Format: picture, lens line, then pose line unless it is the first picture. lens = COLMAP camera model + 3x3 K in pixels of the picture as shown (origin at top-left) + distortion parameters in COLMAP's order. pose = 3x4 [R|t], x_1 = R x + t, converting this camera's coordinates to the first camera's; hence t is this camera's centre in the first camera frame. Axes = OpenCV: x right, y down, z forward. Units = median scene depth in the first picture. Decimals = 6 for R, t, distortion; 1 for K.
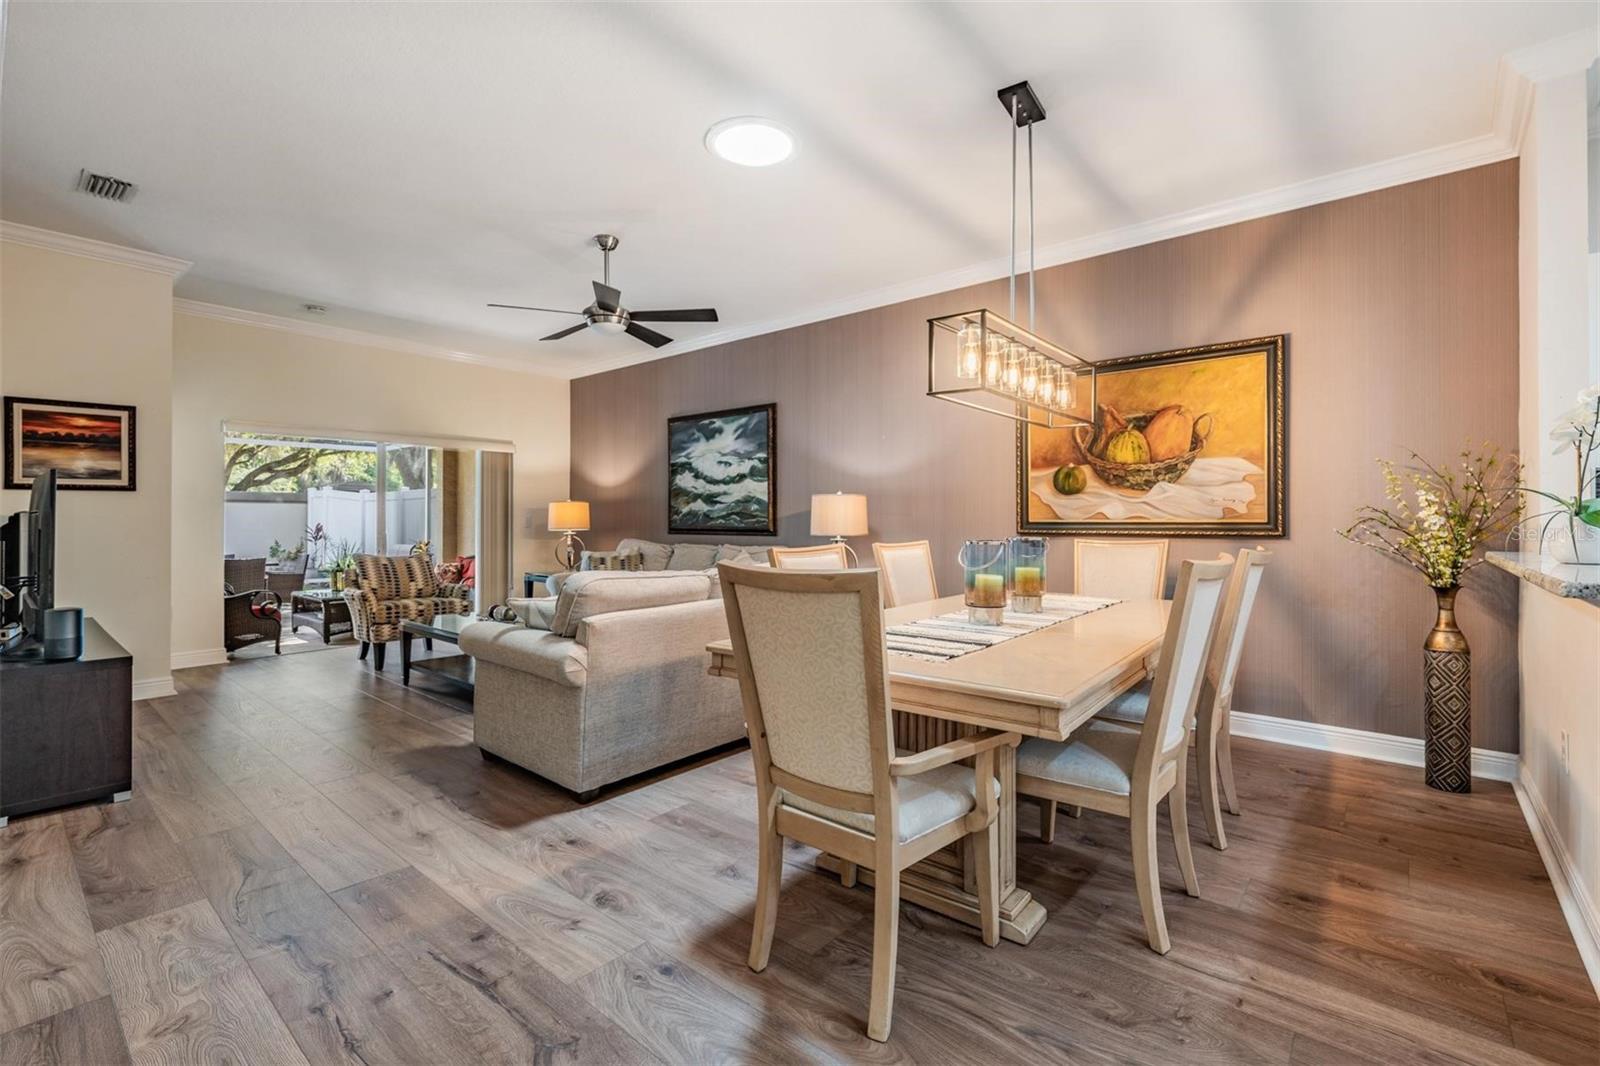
lens RADIAL K [[696.0, 0, 802.4], [0, 696.0, 517.9], [0, 0, 1]] dist [0.002163, 0.000448]
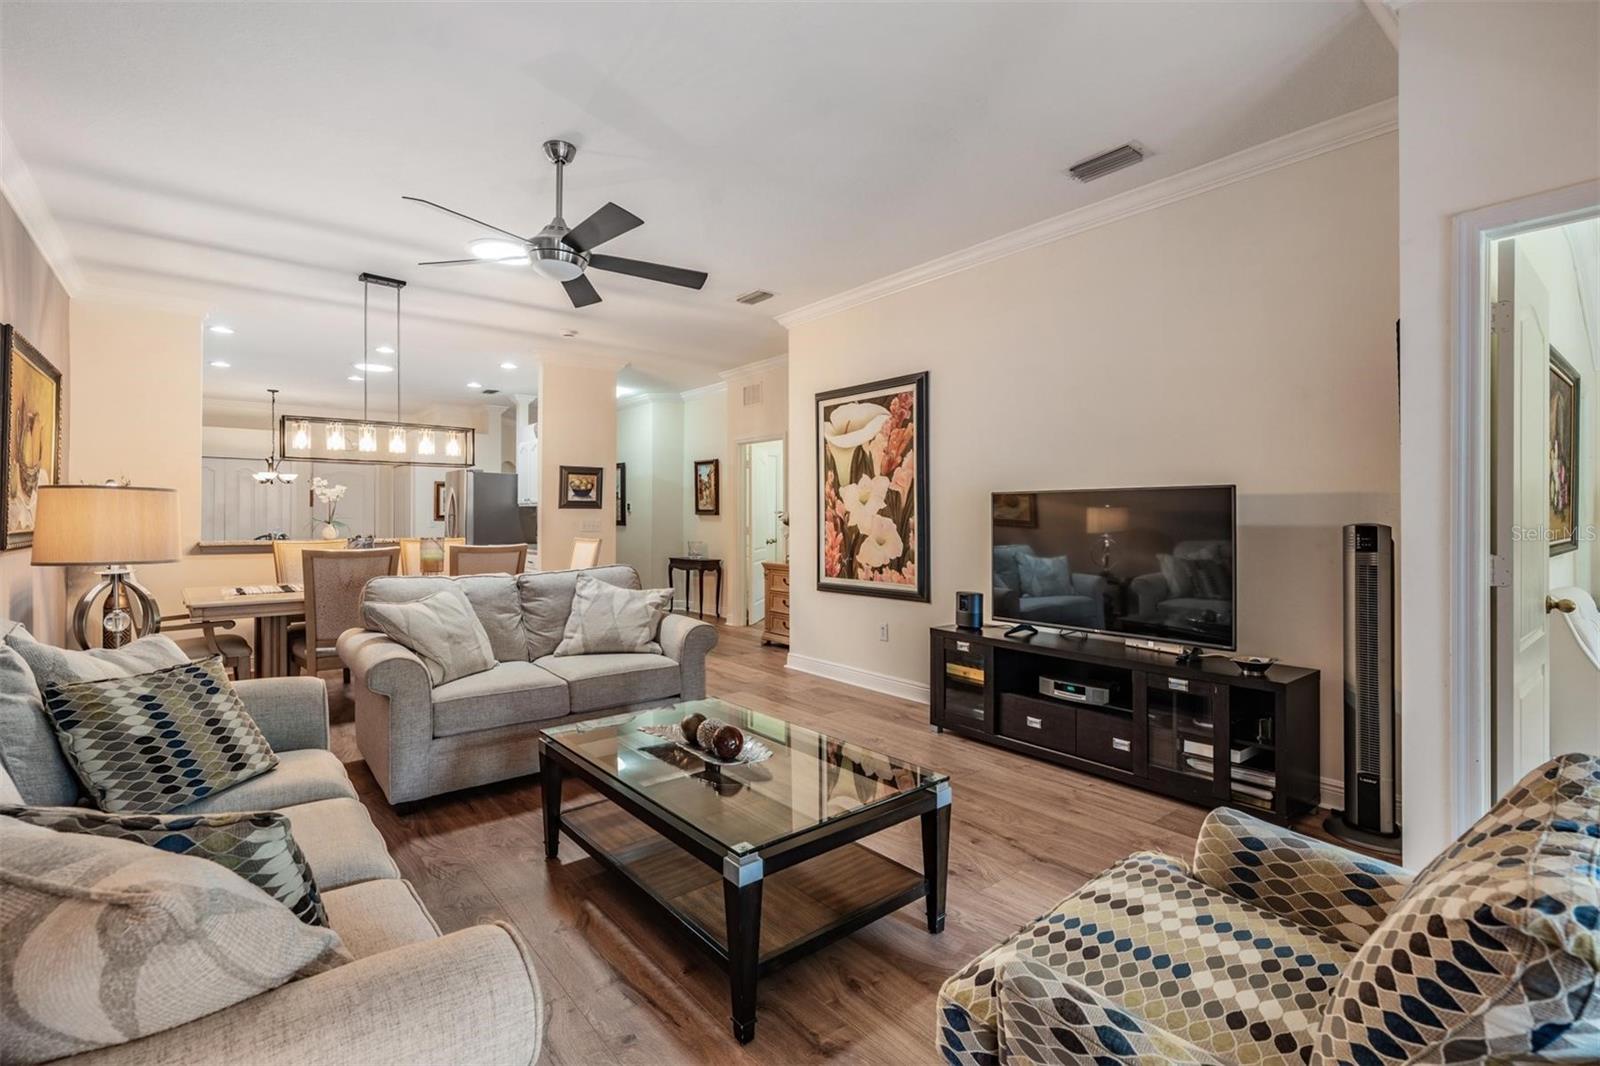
lens RADIAL K [[696.0, 0, 802.4], [0, 696.0, 517.9], [0, 0, 1]] dist [0.002163, 0.000448]
pose [[-0.982997, 0.000329, 0.183622, -0.509613], [0.000315, 1.000000, -0.000109, -0.011153], [-0.183622, -0.000049, -0.982997, 1.277482]]
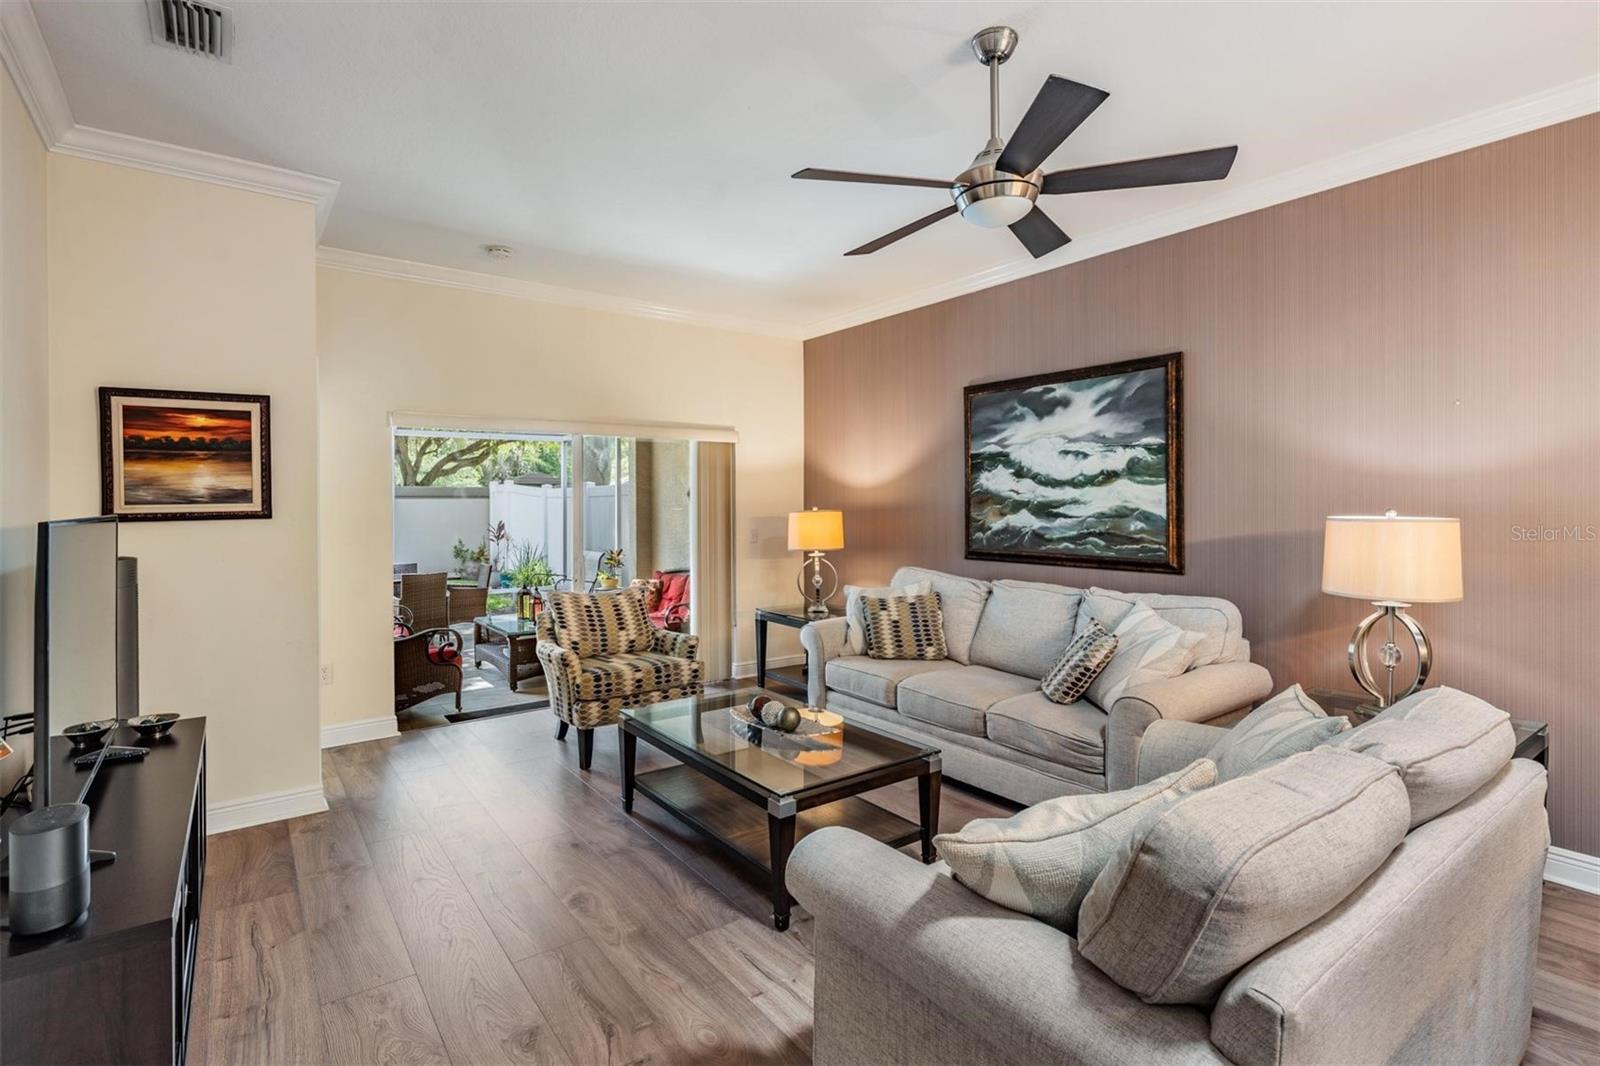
lens RADIAL K [[768.2, 0, 808.6], [0, 768.2, 507.9], [0, 0, 1]] dist [0.003552, 0.000323]
pose [[0.975059, -0.004398, -0.221900, -0.219781], [0.006486, 0.999941, 0.008683, -0.042522], [0.221849, -0.009906, 0.975031, 0.306725]]
